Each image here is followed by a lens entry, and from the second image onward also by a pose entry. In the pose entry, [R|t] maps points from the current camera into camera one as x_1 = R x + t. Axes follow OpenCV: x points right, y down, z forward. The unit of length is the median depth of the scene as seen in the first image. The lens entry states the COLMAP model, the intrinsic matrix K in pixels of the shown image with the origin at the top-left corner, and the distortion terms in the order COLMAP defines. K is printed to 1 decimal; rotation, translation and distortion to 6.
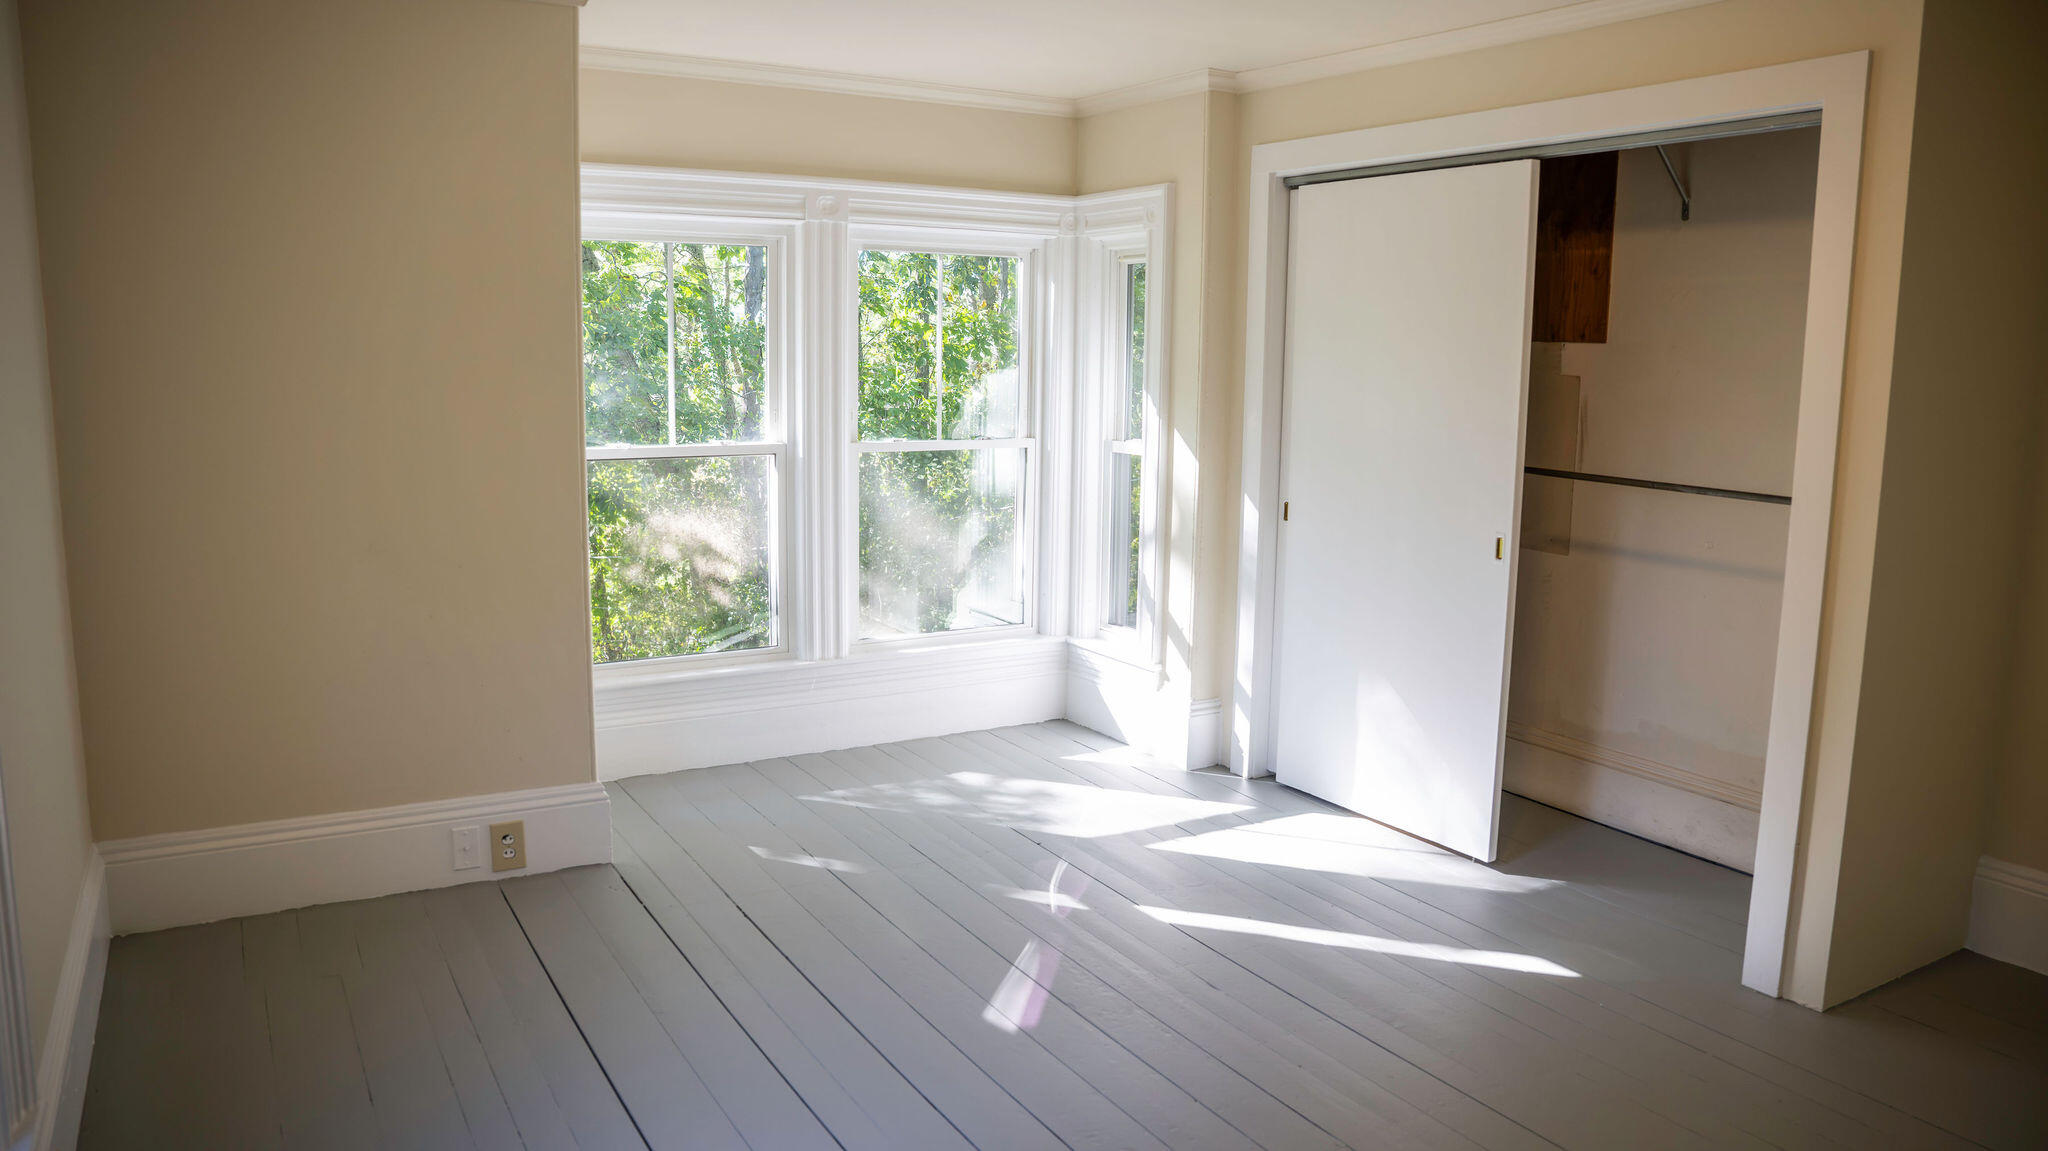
lens RADIAL K [[1414.3, 0, 1035.8], [0, 1414.3, 581.8], [0, 0, 1]] dist [-0.090918, 0.024280]
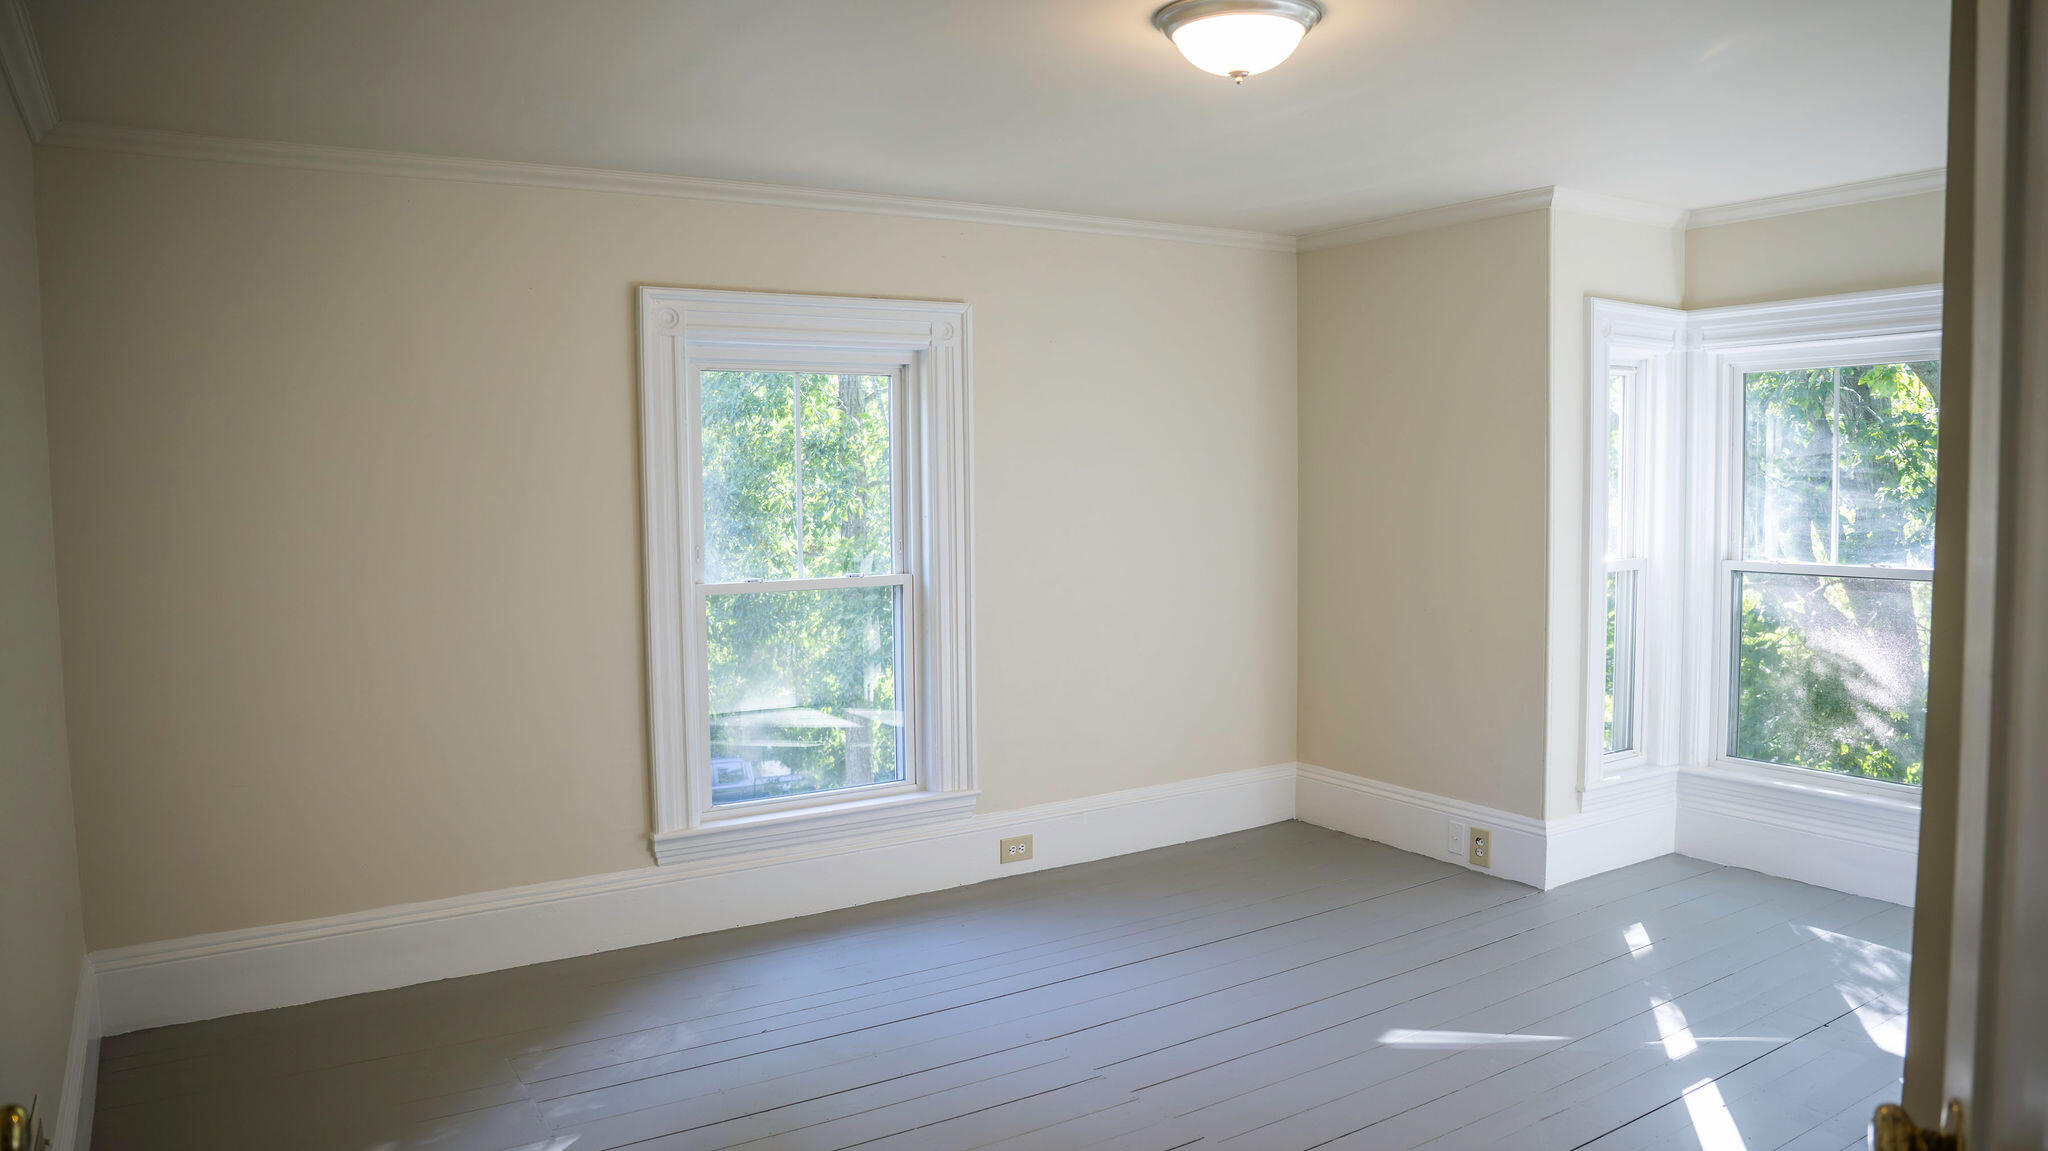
lens RADIAL K [[1414.3, 0, 1038.3], [0, 1414.3, 574.7], [0, 0, 1]] dist [-0.090918, 0.024280]
pose [[0.021848, 0.050082, -0.998506, 0.901027], [-0.143320, 0.988586, 0.046448, -0.065669], [0.989435, 0.142091, 0.028776, 0.500467]]
